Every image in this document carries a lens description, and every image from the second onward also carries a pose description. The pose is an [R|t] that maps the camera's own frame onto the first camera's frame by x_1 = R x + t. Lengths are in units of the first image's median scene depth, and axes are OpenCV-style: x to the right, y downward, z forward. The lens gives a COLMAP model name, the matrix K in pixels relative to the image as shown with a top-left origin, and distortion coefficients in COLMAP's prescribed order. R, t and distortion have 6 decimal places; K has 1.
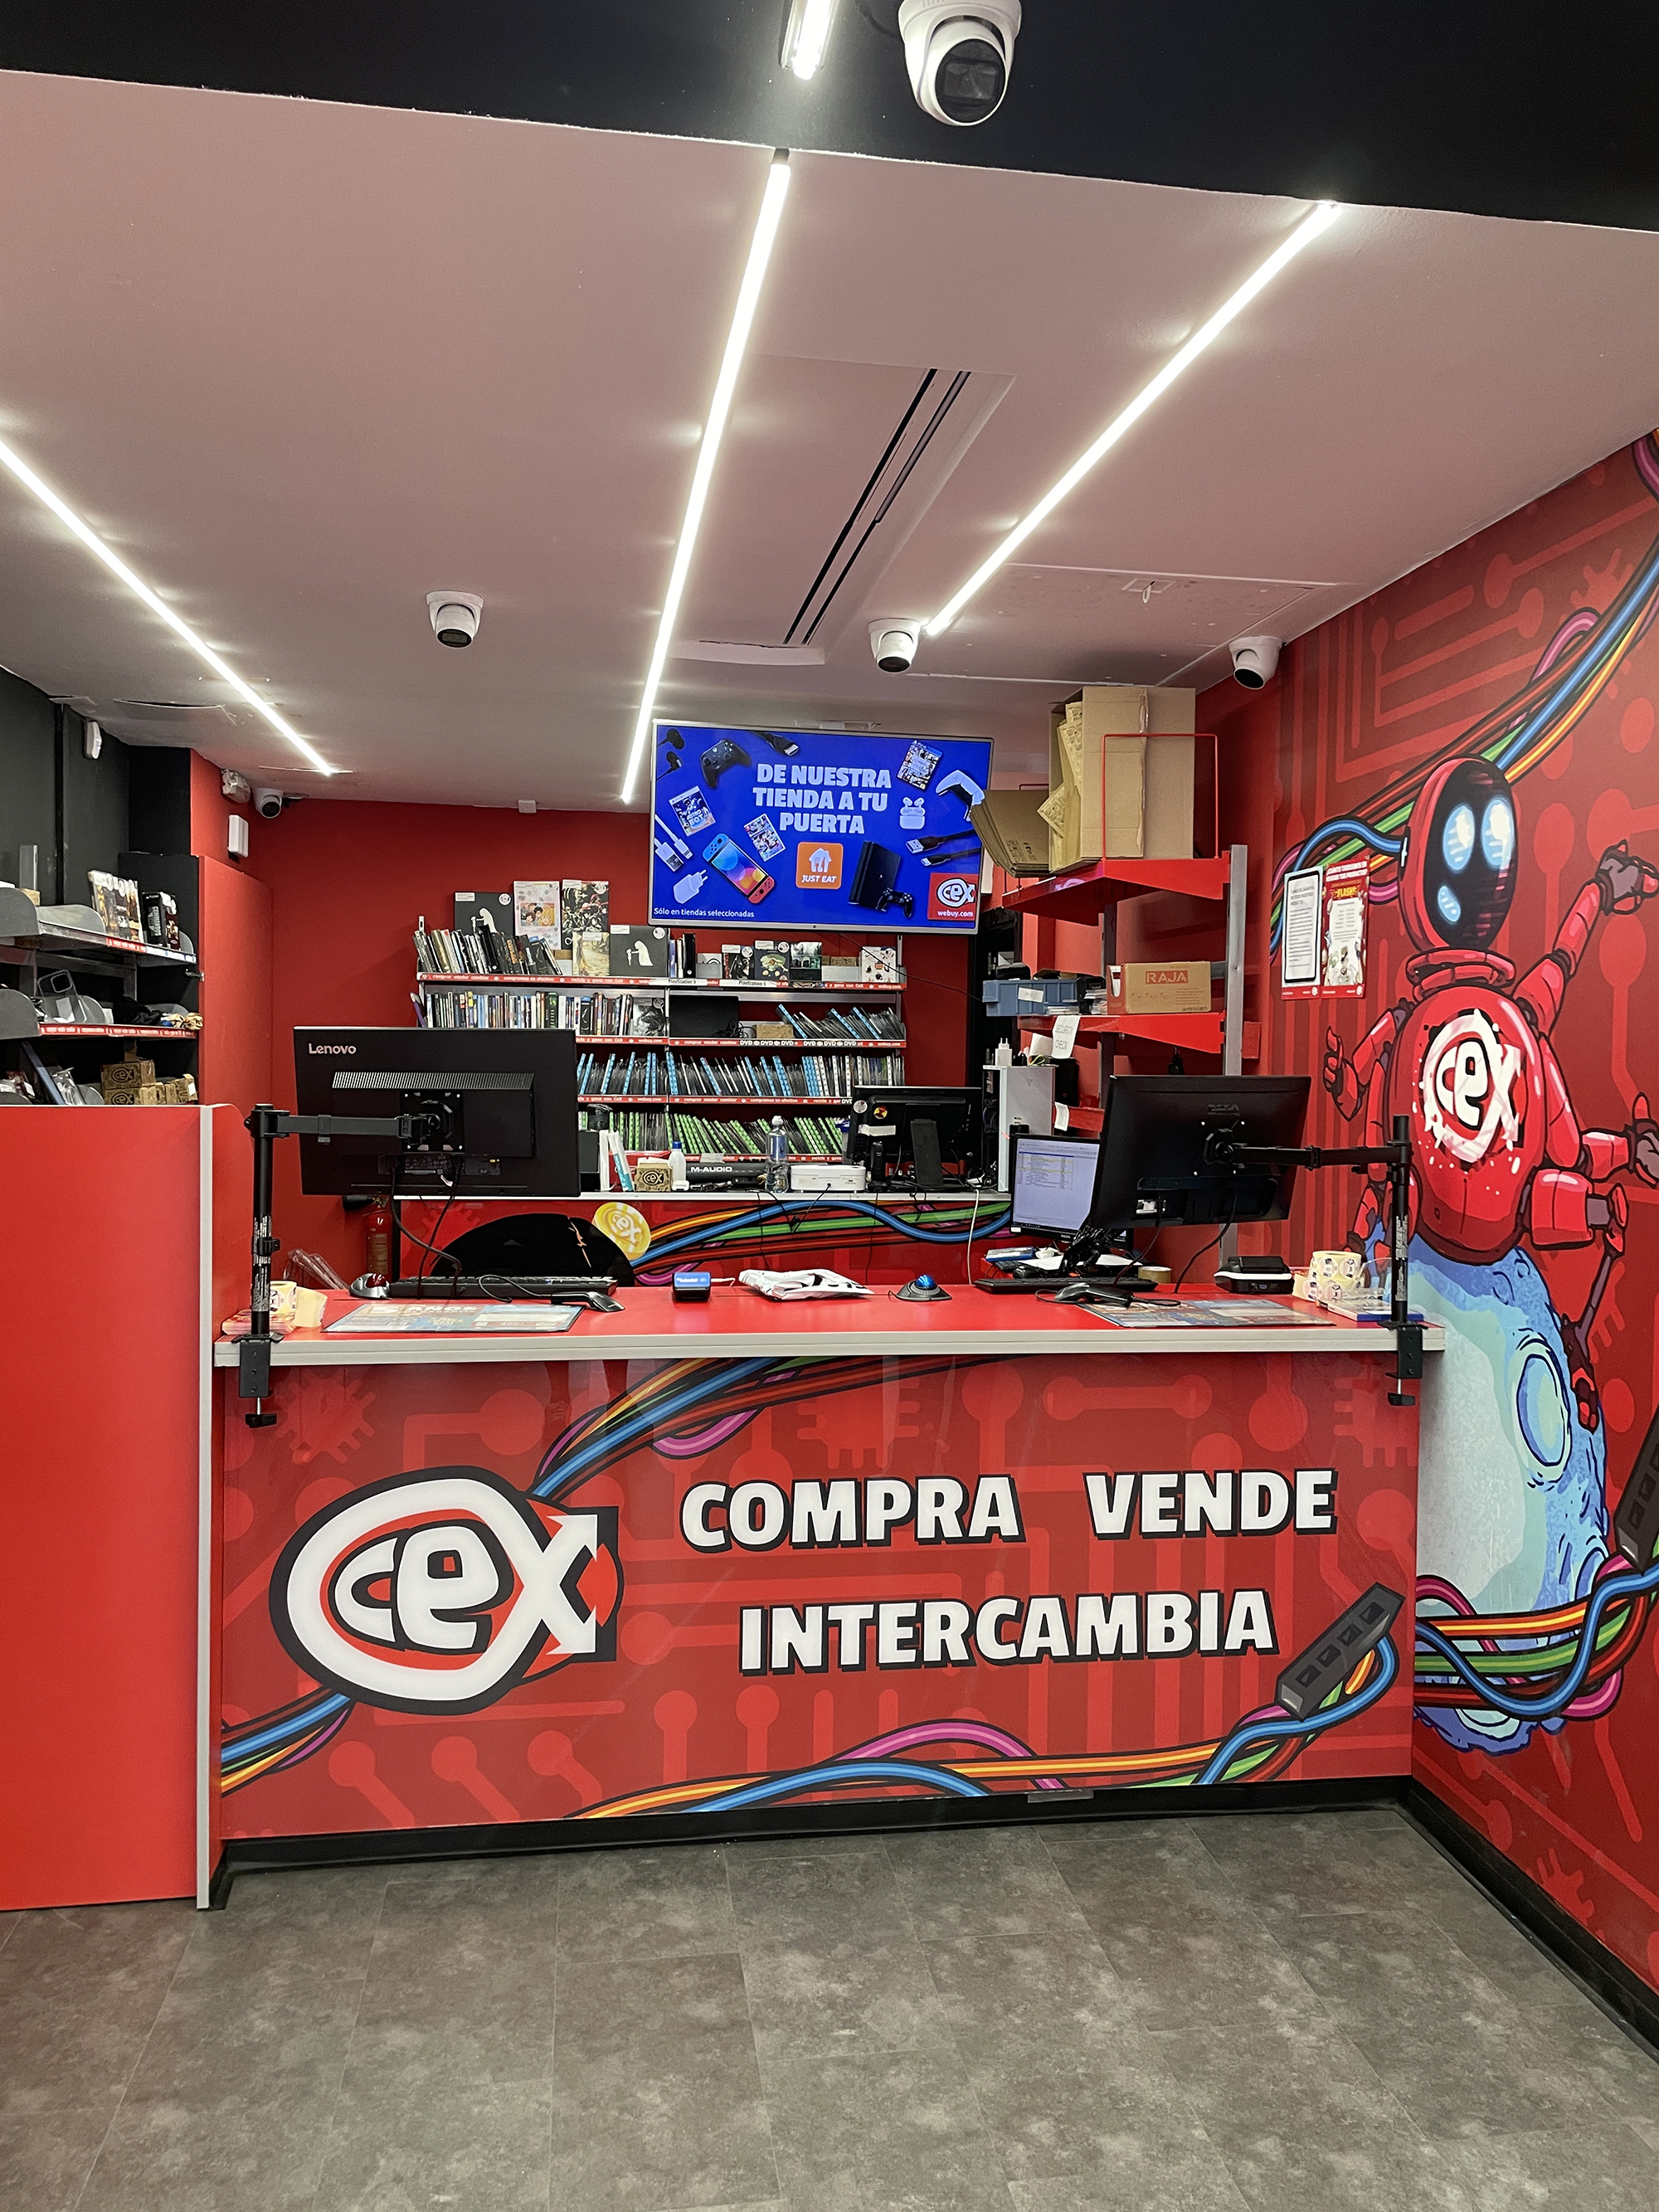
lens RADIAL K [[1659.3, 0, 829.5], [0, 1659.3, 1106.0], [0, 0, 1]] dist [0.029902, -0.000446]
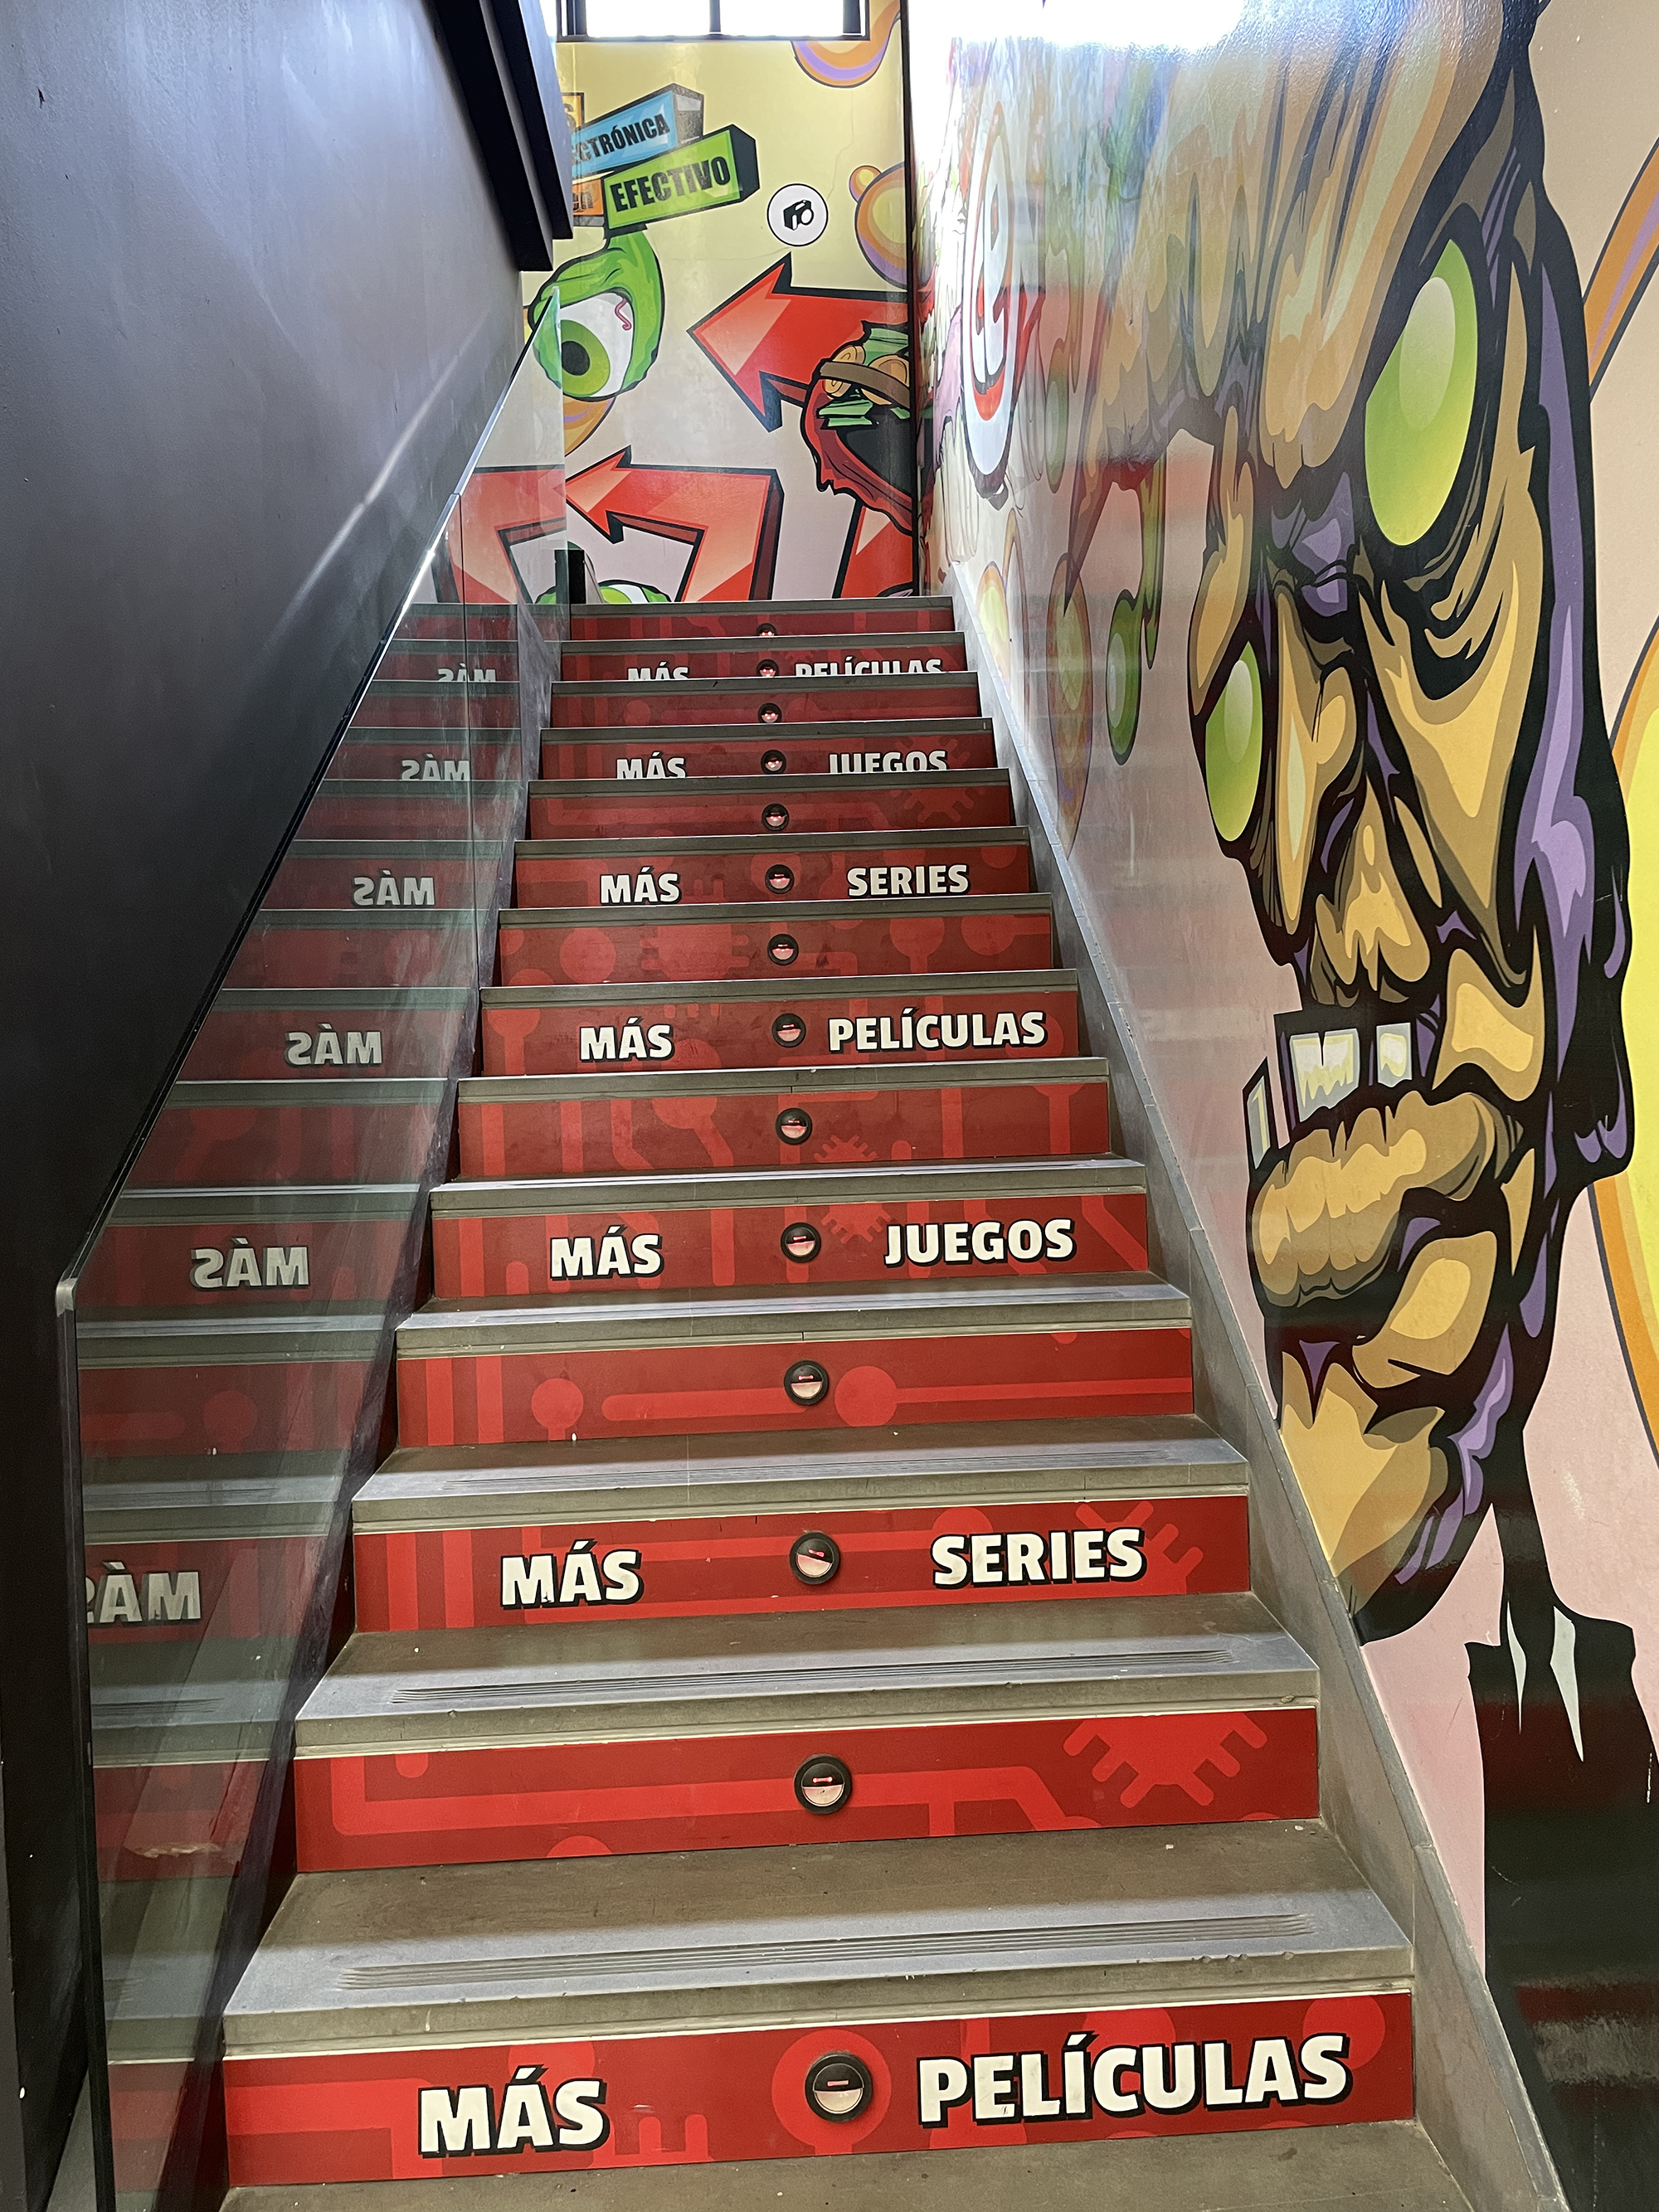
lens RADIAL K [[1659.3, 0, 829.5], [0, 1659.3, 1106.0], [0, 0, 1]] dist [0.029902, -0.000446]
pose [[0.993898, -0.032547, -0.105388, 0.528831], [0.034789, 0.999204, 0.019505, 0.012869], [0.104669, -0.023052, 0.994240, 0.047451]]
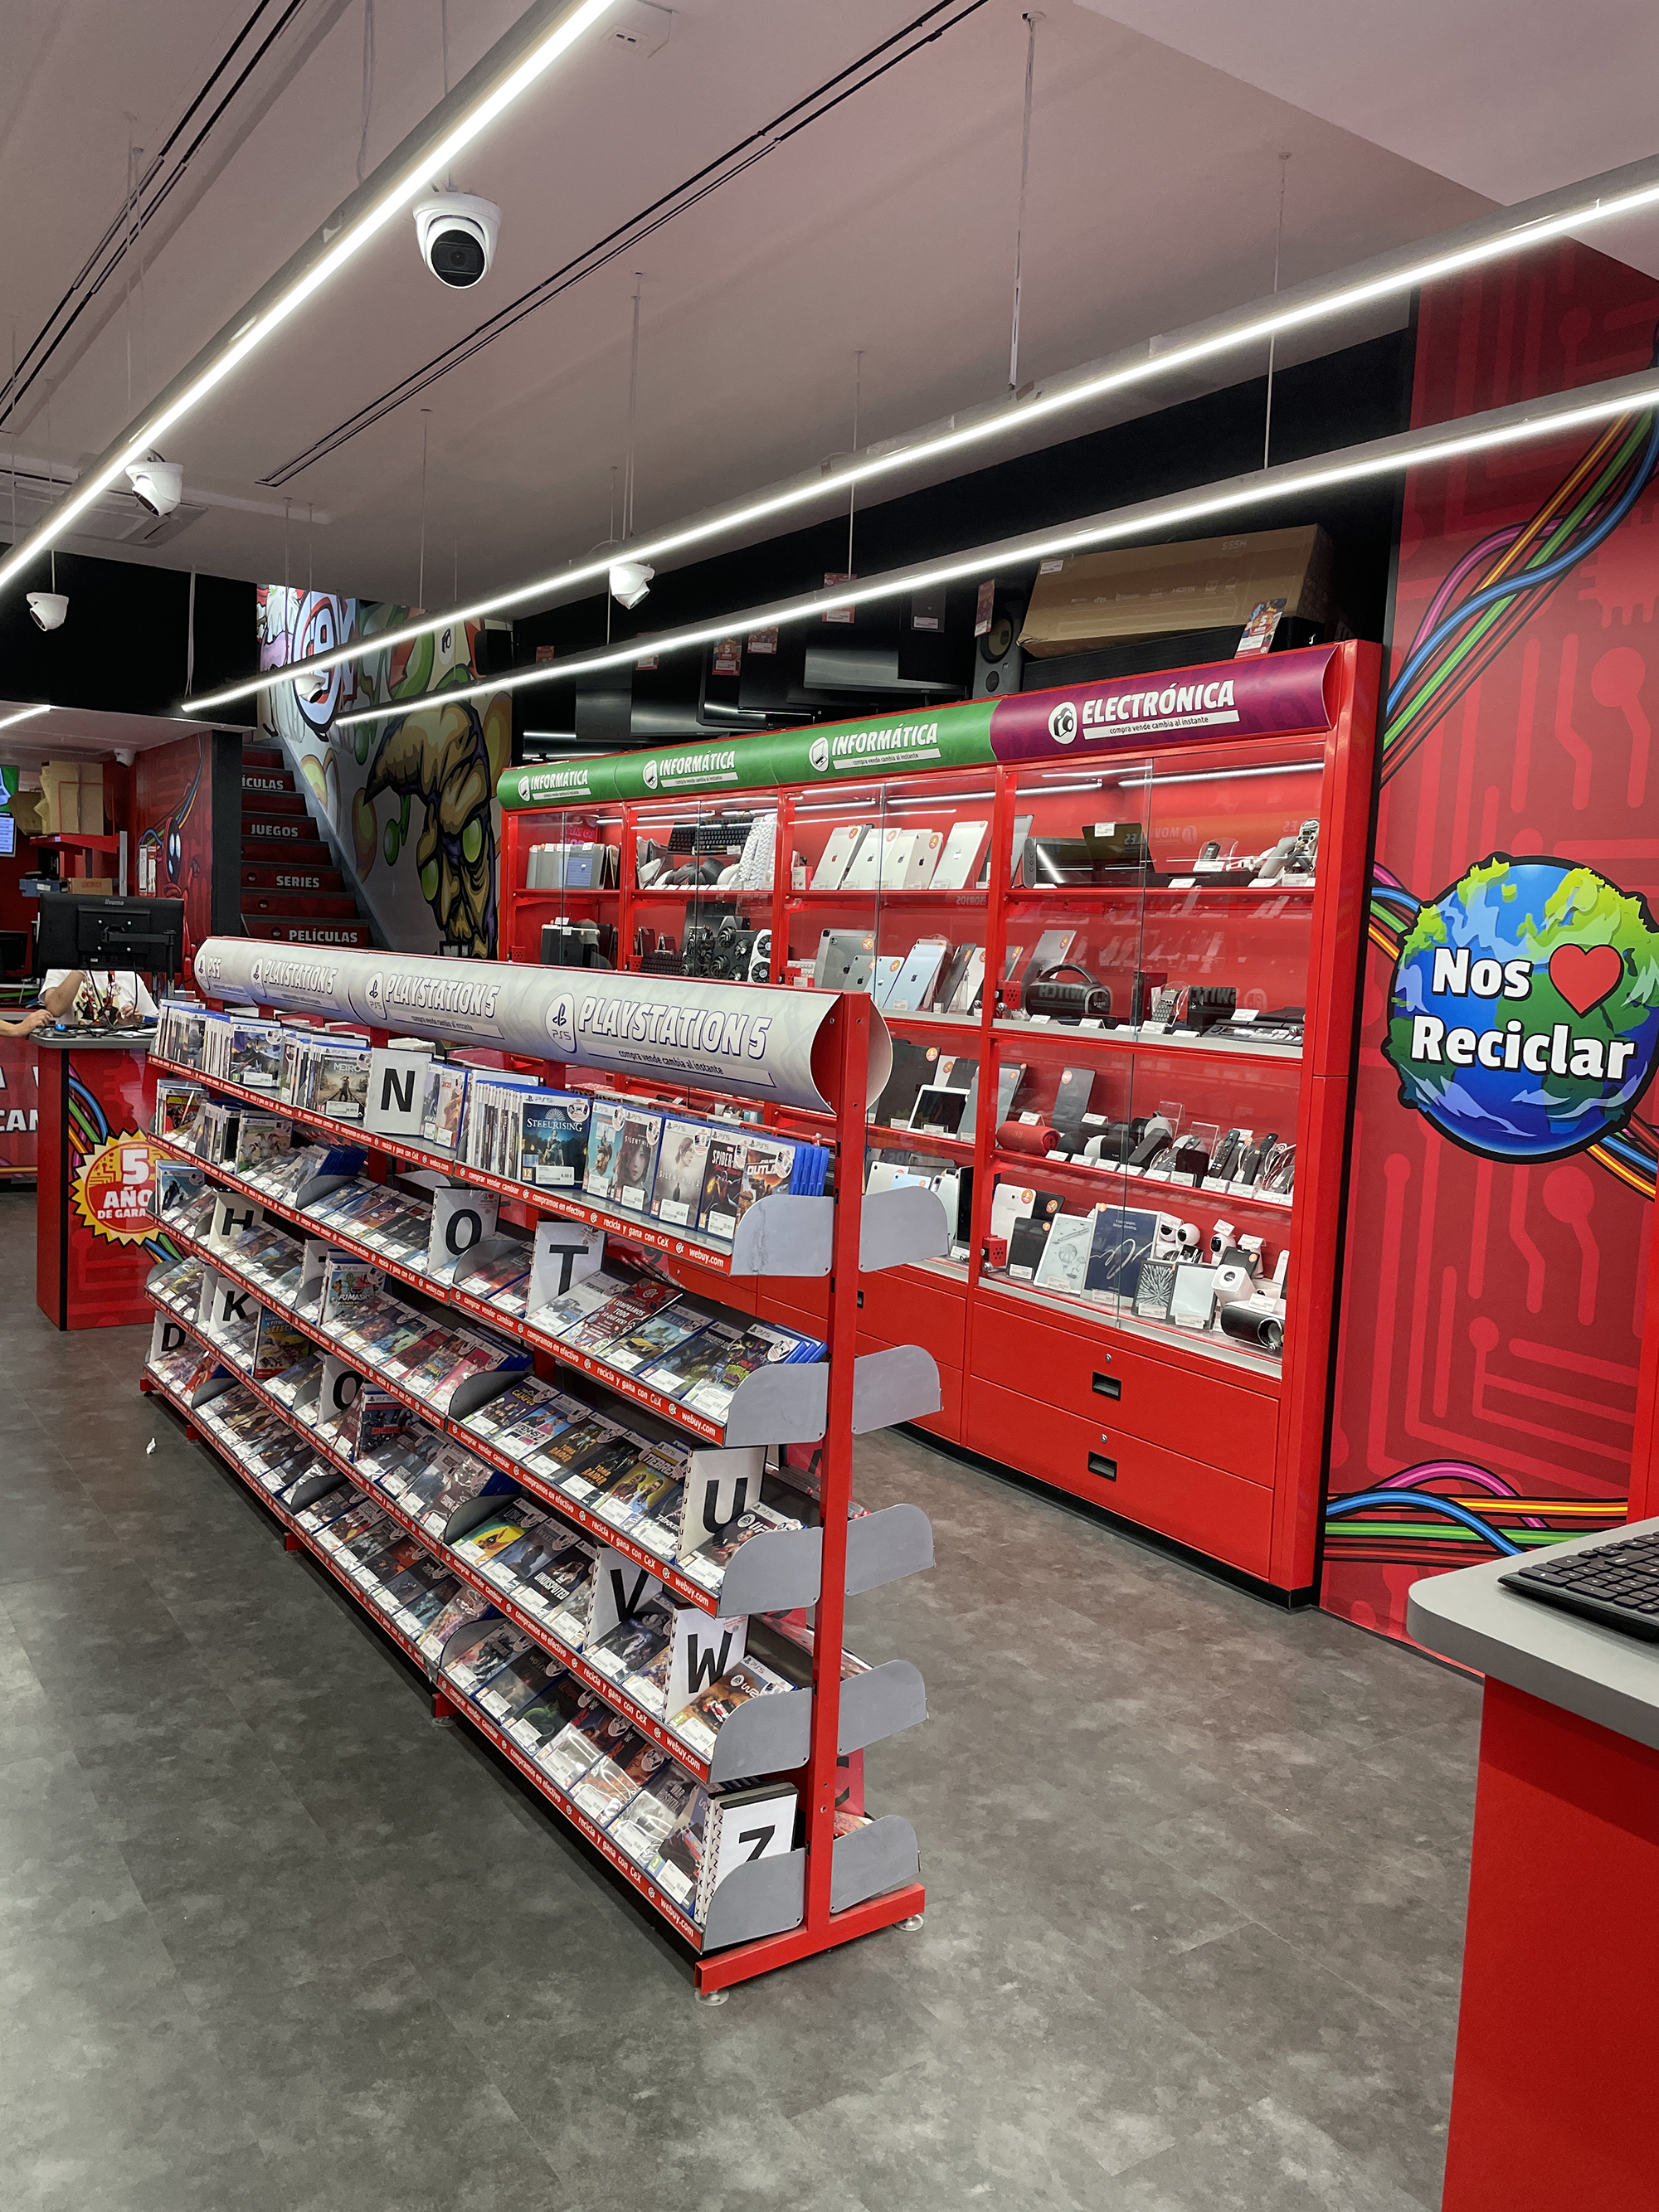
lens RADIAL K [[1659.3, 0, 829.5], [0, 1659.3, 1106.0], [0, 0, 1]] dist [0.029902, -0.000446]
pose [[0.900367, -0.015431, 0.434857, 0.110299], [-0.018288, 0.997146, 0.073249, 0.046200], [-0.434746, -0.073904, 0.897515, -1.682070]]
